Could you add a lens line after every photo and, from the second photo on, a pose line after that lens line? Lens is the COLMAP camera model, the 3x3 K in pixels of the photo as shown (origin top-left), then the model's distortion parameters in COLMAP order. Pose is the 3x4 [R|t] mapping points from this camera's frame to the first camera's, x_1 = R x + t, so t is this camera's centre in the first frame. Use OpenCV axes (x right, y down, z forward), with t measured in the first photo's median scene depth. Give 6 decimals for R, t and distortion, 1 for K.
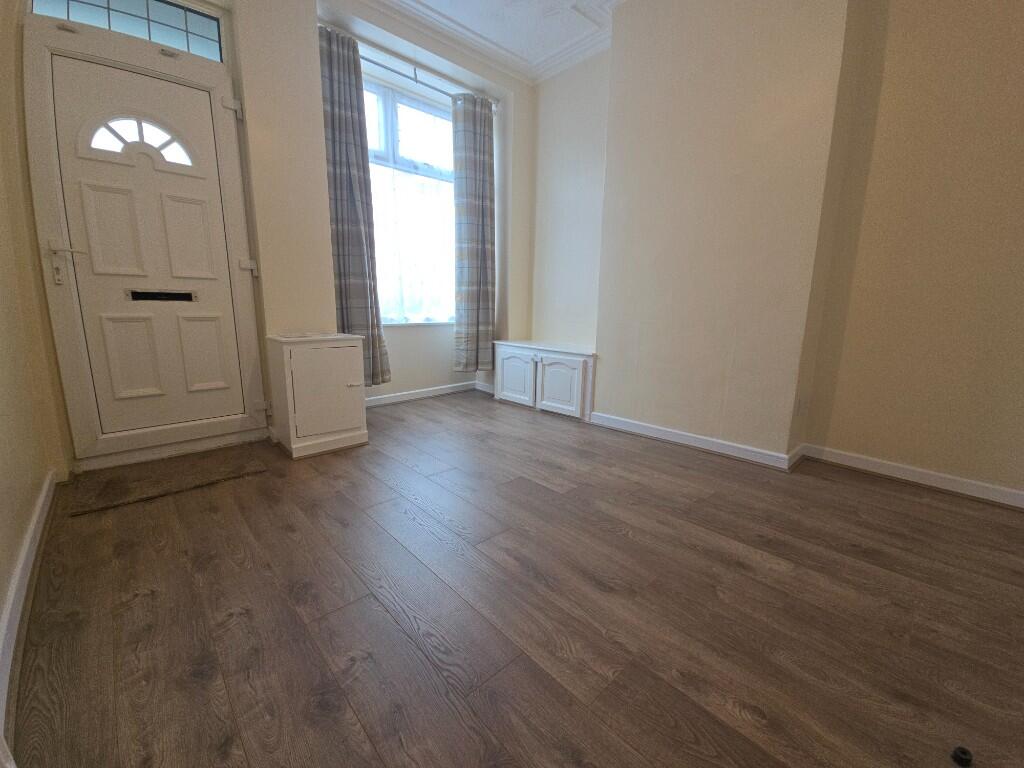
lens RADIAL K [[418.9, 0, 510.6], [0, 418.9, 385.0], [0, 0, 1]] dist [0.000167, -0.001949]
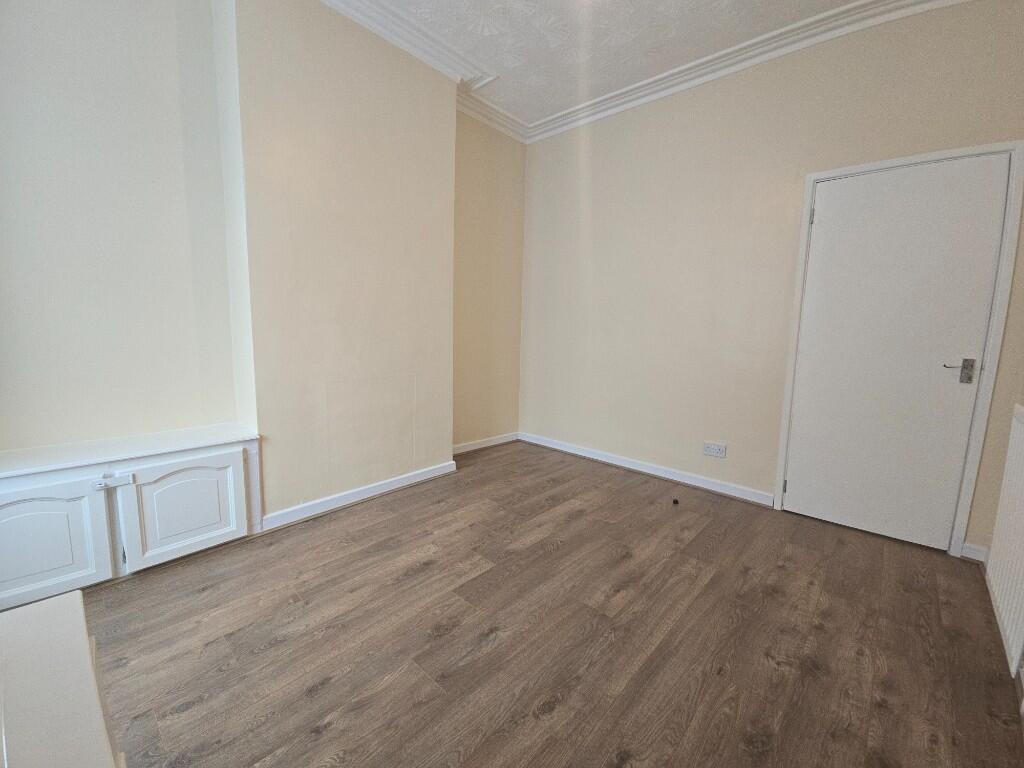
lens RADIAL K [[418.9, 0, 519.6], [0, 418.9, 381.1], [0, 0, 1]] dist [0.000167, -0.001949]
pose [[-0.096993, -0.142934, 0.984968, -0.751447], [0.160035, 0.974518, 0.157176, -0.294692], [-0.982335, 0.172874, -0.071647, 0.881675]]
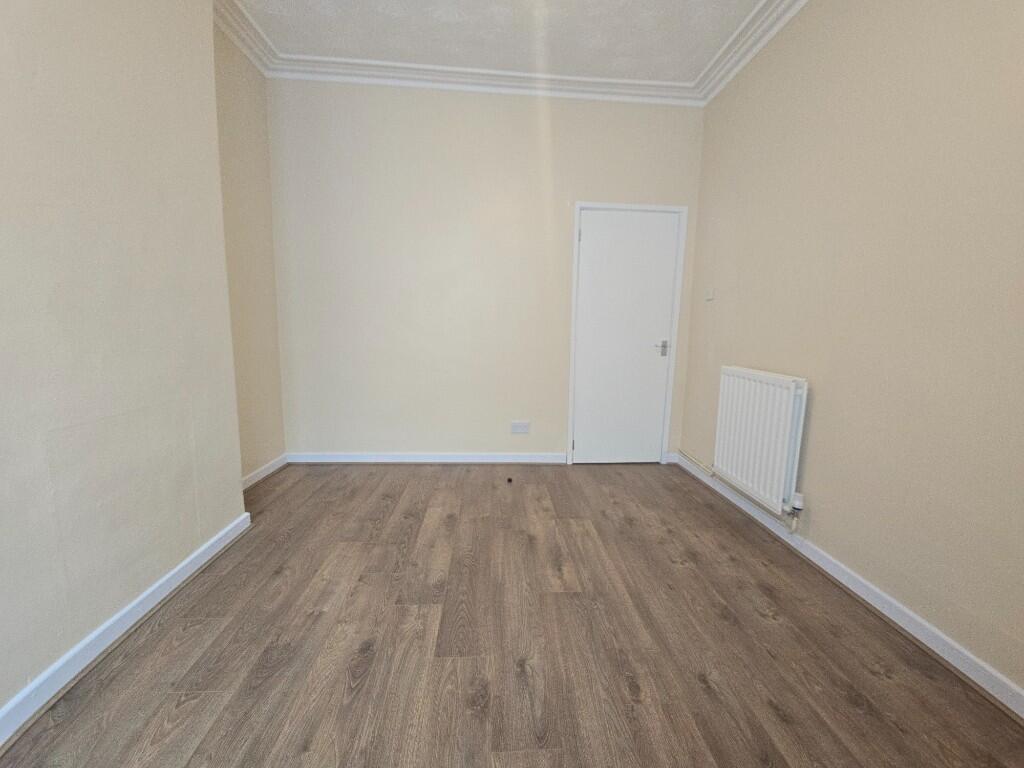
lens RADIAL K [[418.9, 0, 522.1], [0, 418.9, 382.8], [0, 0, 1]] dist [0.000167, -0.001949]
pose [[-0.785859, -0.115106, 0.607598, -0.434017], [0.082146, 0.954387, 0.287050, -0.370504], [-0.612925, 0.275493, -0.740558, 1.315767]]
